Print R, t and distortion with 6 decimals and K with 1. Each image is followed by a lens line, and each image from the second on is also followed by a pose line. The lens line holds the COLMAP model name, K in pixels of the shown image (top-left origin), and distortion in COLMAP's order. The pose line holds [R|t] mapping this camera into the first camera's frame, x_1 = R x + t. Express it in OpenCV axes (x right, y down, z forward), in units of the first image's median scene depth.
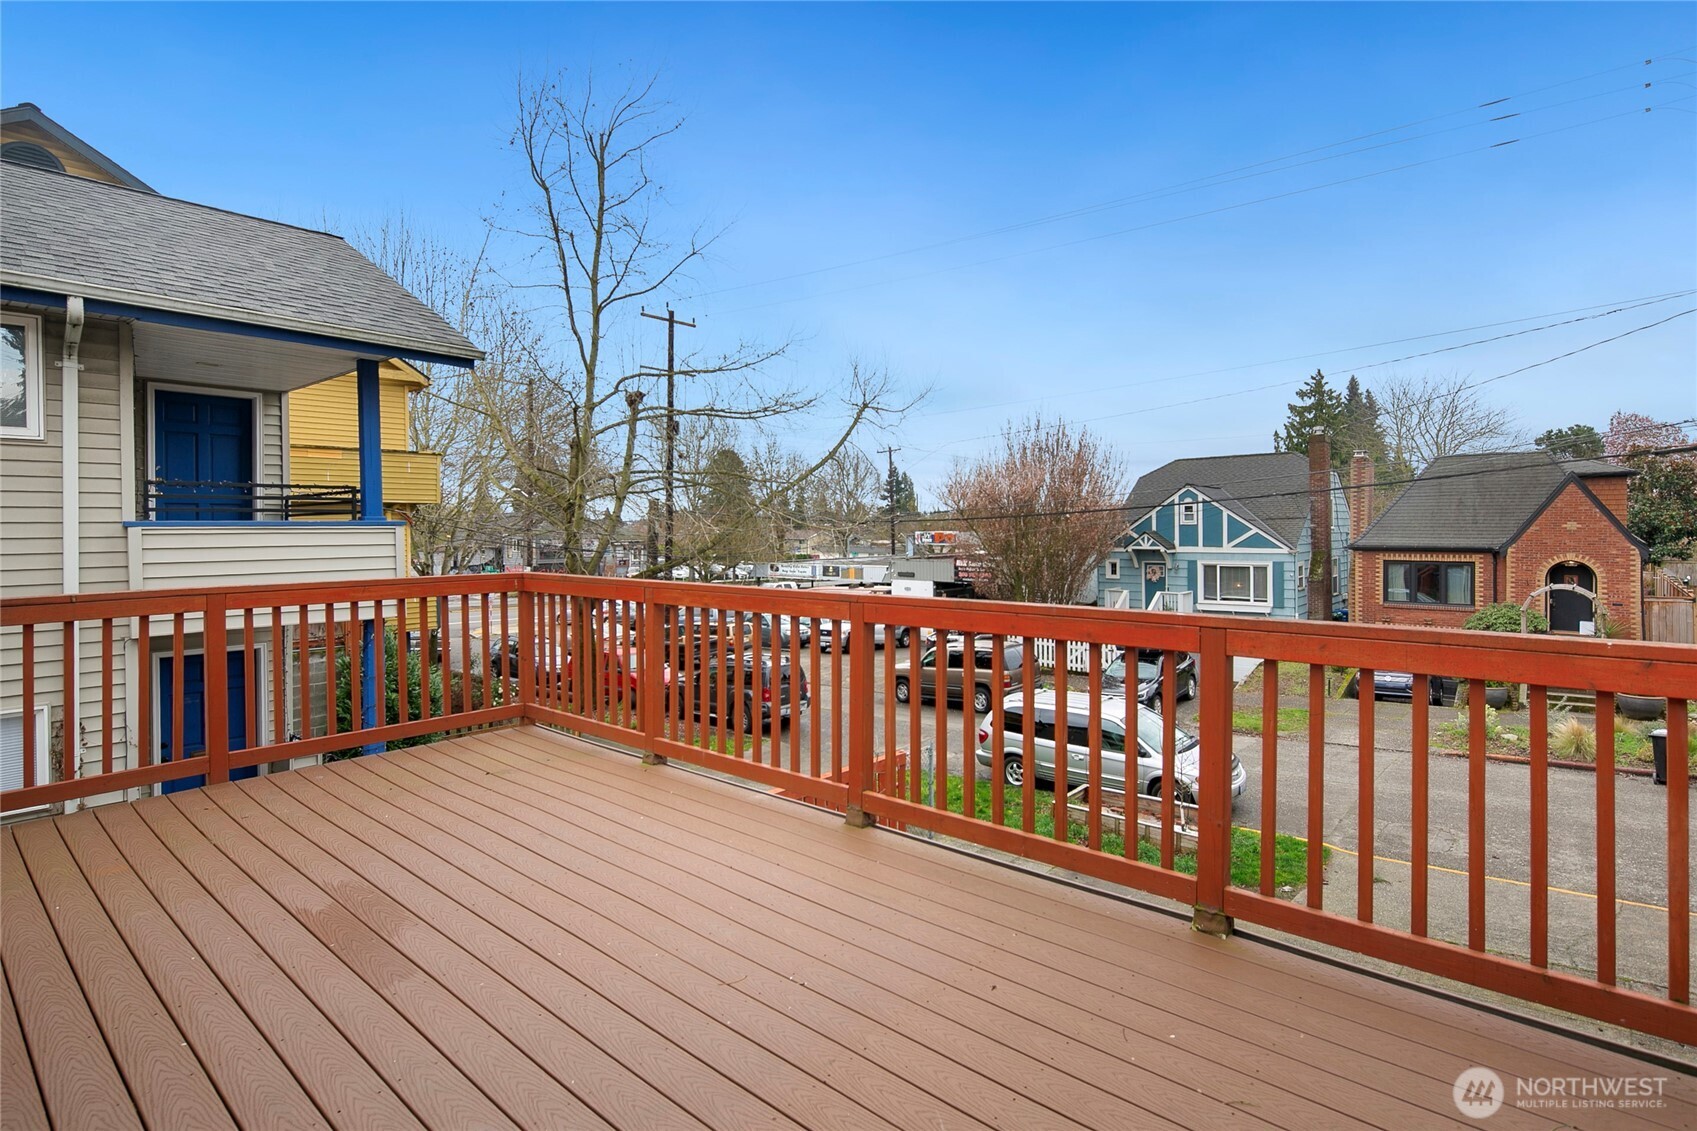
lens RADIAL K [[849.2, 0, 848.9], [0, 849.2, 529.9], [0, 0, 1]] dist [-0.001346, -0.000192]
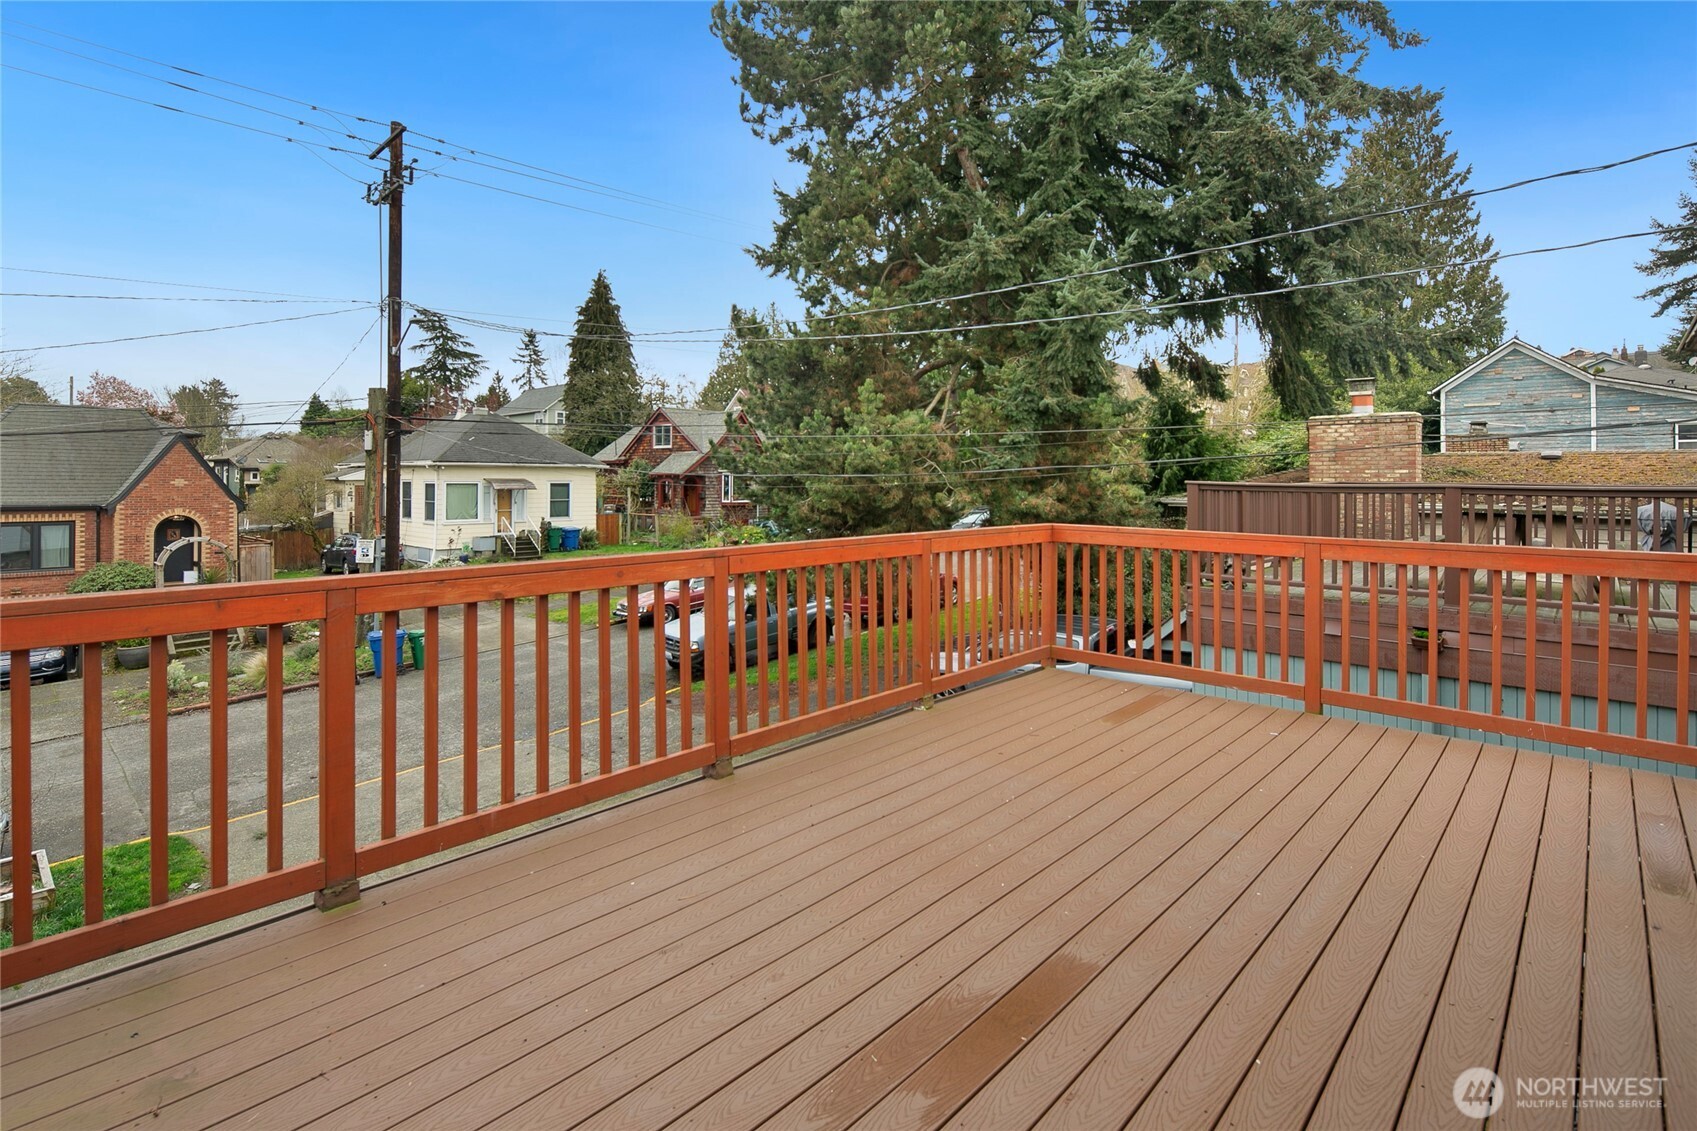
lens RADIAL K [[815.4, 0, 856.1], [0, 815.4, 510.3], [0, 0, 1]] dist [-0.009549, 0.000088]
pose [[0.028129, -0.030558, 0.999137, -0.135011], [0.001643, 0.999533, 0.030523, 0.000261], [-0.999603, 0.000783, 0.028166, 0.116002]]
